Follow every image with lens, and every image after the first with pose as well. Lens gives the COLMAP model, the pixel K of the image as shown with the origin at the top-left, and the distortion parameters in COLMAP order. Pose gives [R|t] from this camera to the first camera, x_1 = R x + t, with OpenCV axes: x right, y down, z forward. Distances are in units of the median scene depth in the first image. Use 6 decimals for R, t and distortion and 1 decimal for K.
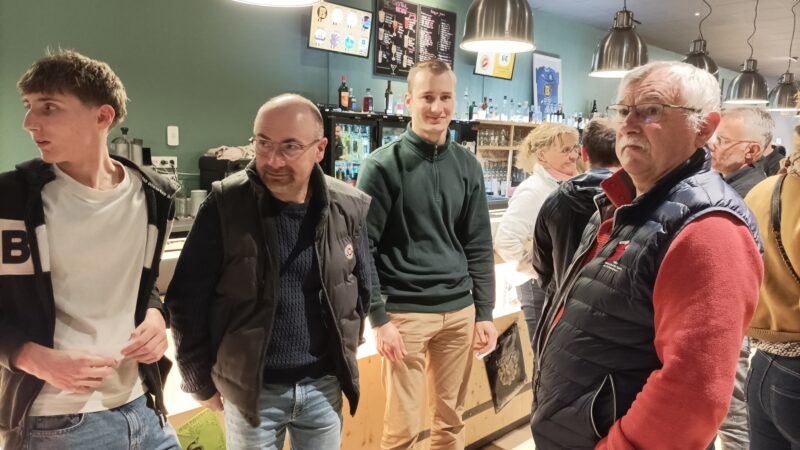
lens RADIAL K [[564.8, 0, 400.1], [0, 564.8, 224.3], [0, 0, 1]] dist [-0.002639, -0.001047]
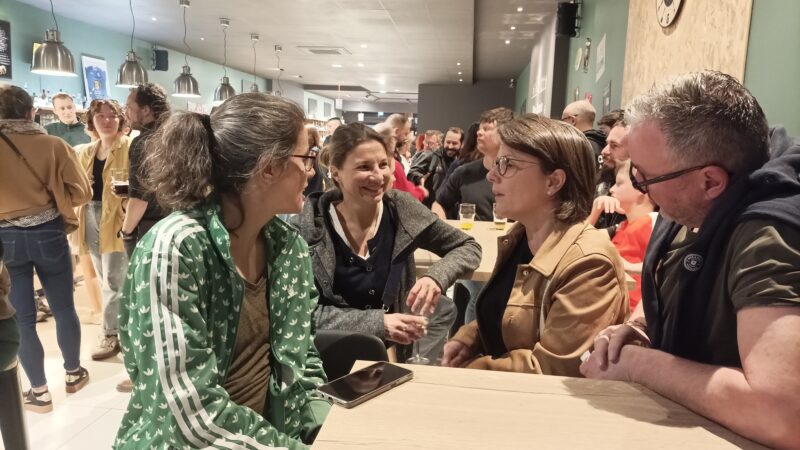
lens RADIAL K [[564.8, 0, 400.3], [0, 564.8, 225.6], [0, 0, 1]] dist [-0.002639, -0.001047]
pose [[0.756358, -0.100377, 0.646411, -0.099584], [0.081620, 0.994916, 0.058992, 0.078534], [-0.649046, 0.008141, 0.760706, -0.524885]]
